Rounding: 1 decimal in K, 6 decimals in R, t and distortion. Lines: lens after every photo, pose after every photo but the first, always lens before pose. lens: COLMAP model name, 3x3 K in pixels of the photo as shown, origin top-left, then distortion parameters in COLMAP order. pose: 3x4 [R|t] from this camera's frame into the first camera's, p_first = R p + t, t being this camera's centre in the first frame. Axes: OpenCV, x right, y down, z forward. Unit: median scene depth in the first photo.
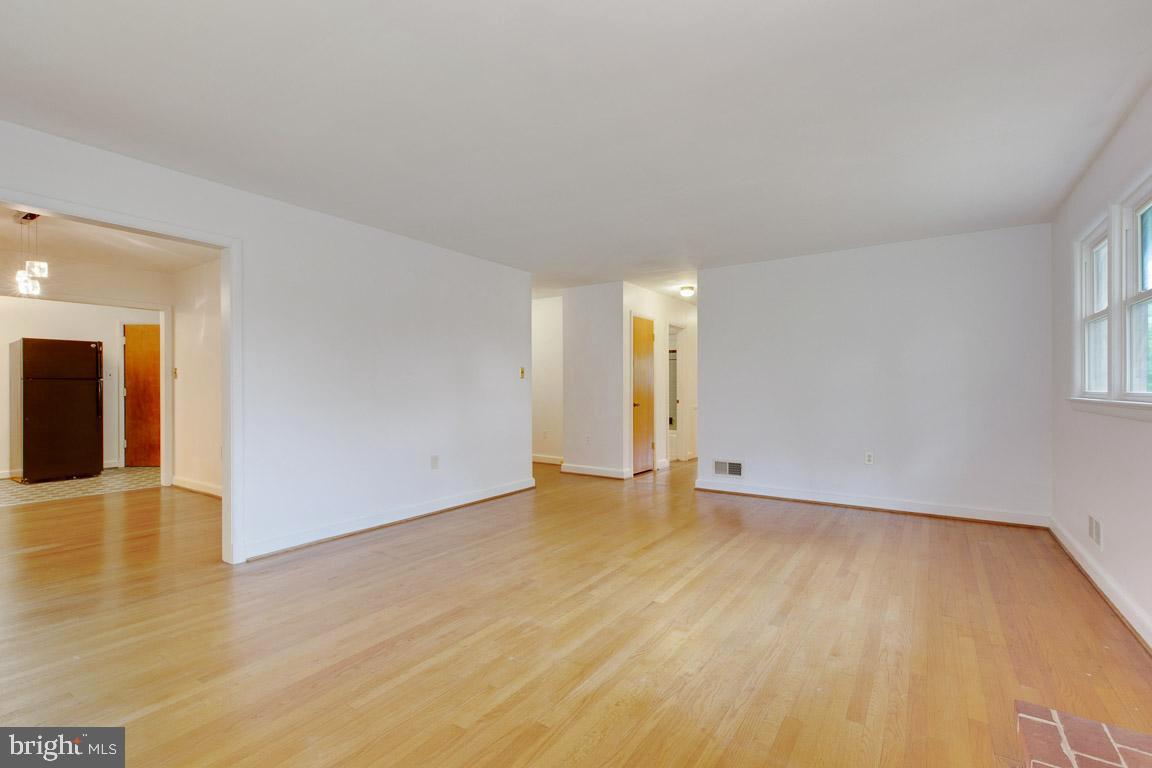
lens RADIAL K [[523.0, 0, 570.4], [0, 523.0, 388.1], [0, 0, 1]] dist [-0.002326, 0.001523]
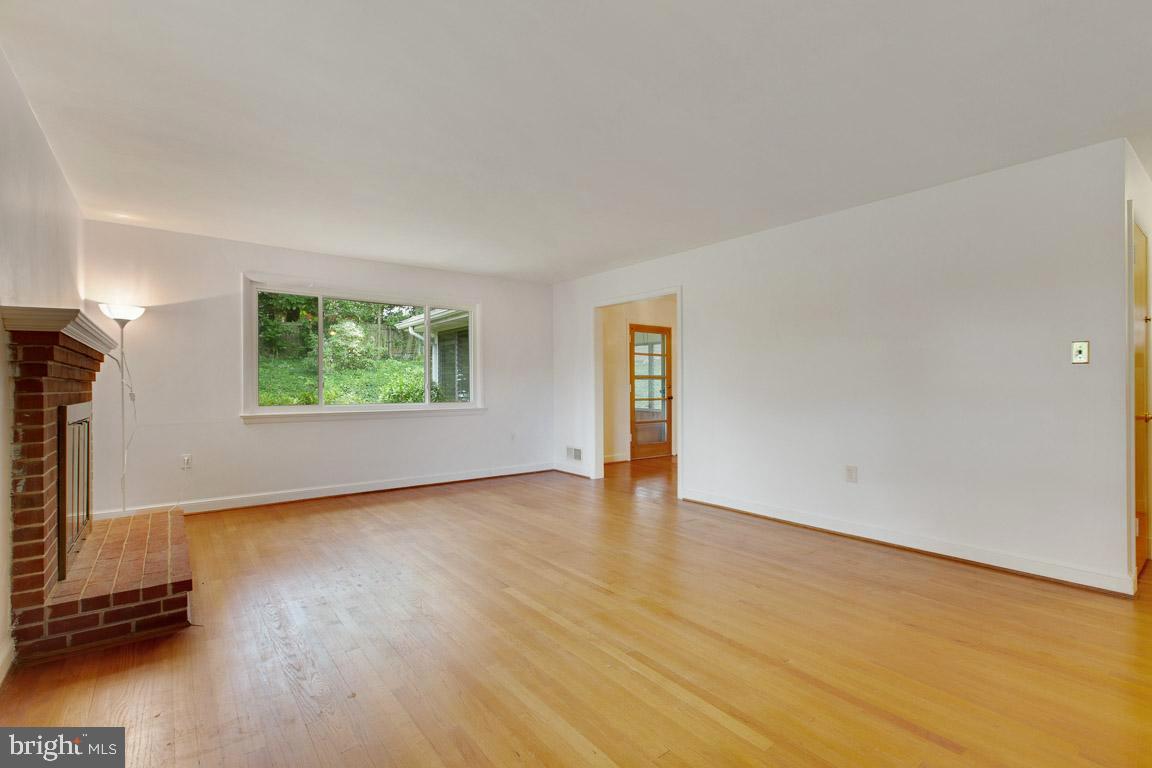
lens RADIAL K [[523.0, 0, 574.5], [0, 523.0, 381.3], [0, 0, 1]] dist [-0.002326, 0.001523]
pose [[-0.303409, -0.001952, -0.952858, 0.922510], [0.000668, 0.999997, -0.002261, -0.003218], [0.952860, -0.001323, -0.303407, 1.185477]]
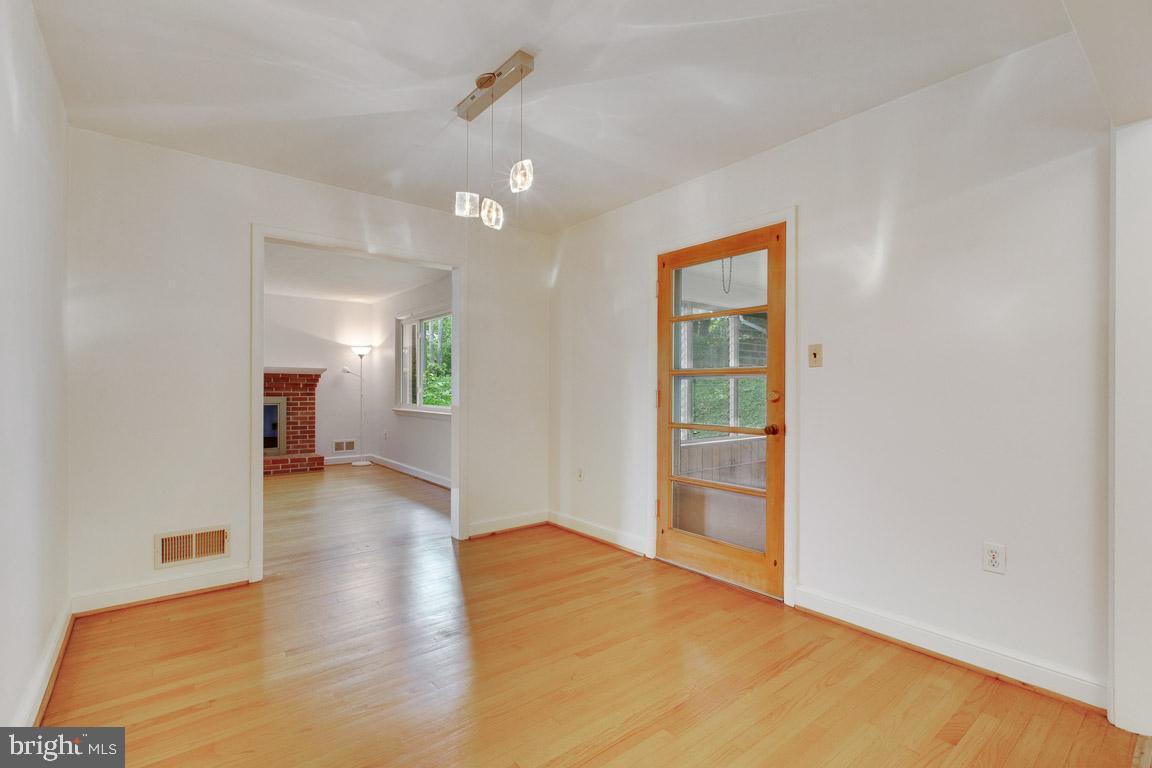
lens RADIAL K [[523.0, 0, 572.4], [0, 523.0, 393.5], [0, 0, 1]] dist [-0.002326, 0.001523]
pose [[-0.959429, 0.000875, 0.281950, -1.478385], [0.004537, 0.999914, 0.012336, -0.002491], [-0.281915, 0.013115, -0.959350, 1.772176]]
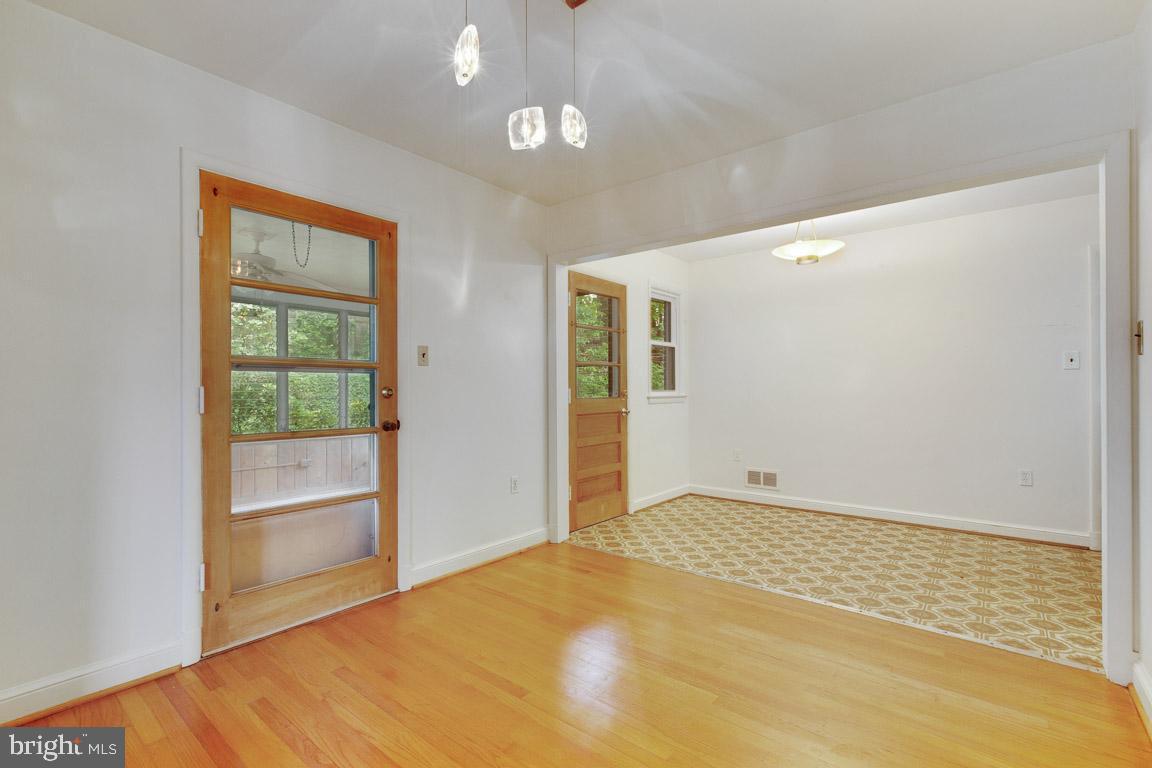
lens RADIAL K [[523.0, 0, 568.5], [0, 523.0, 390.9], [0, 0, 1]] dist [-0.002326, 0.001523]
pose [[-0.081124, 0.009248, -0.996661, -0.729844], [-0.000516, 0.999956, 0.009321, 0.003281], [0.996704, 0.001271, -0.081116, 1.224977]]
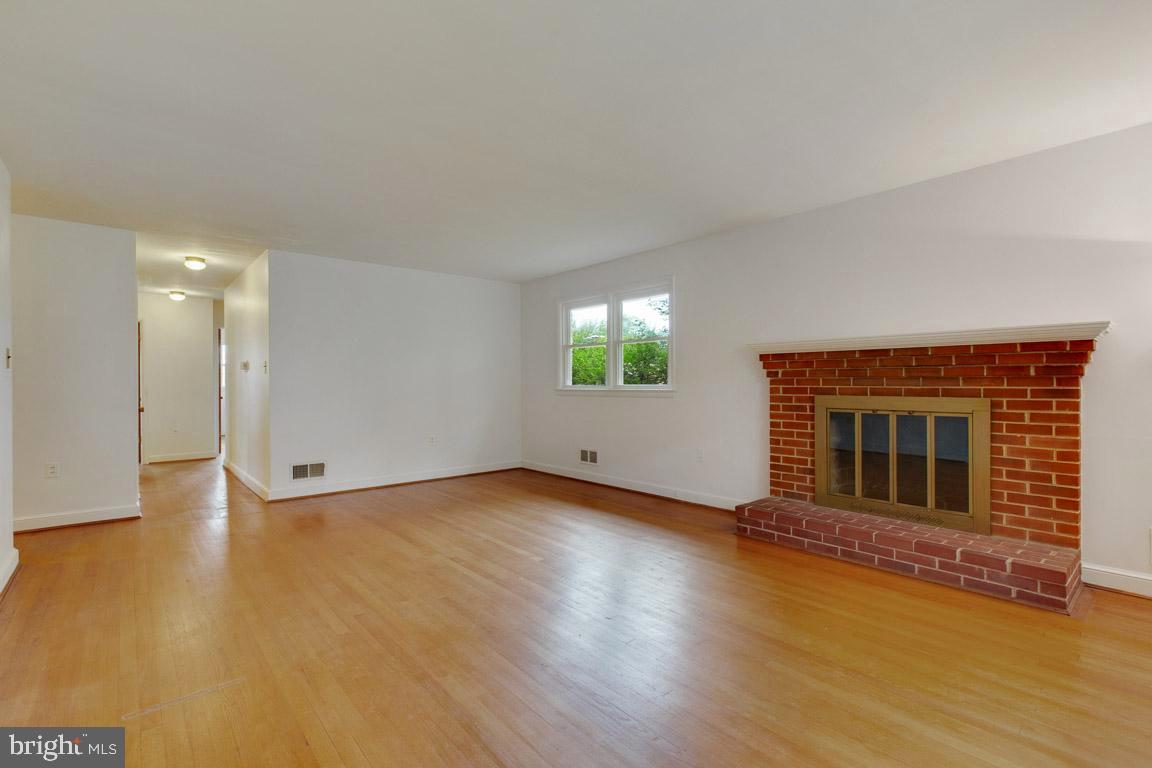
lens RADIAL K [[523.0, 0, 571.6], [0, 523.0, 381.9], [0, 0, 1]] dist [-0.002326, 0.001523]
pose [[0.250339, 0.003503, 0.968152, -0.805220], [0.006000, 0.999969, -0.005170, 0.003884], [-0.968140, 0.007103, 0.250311, 0.512534]]
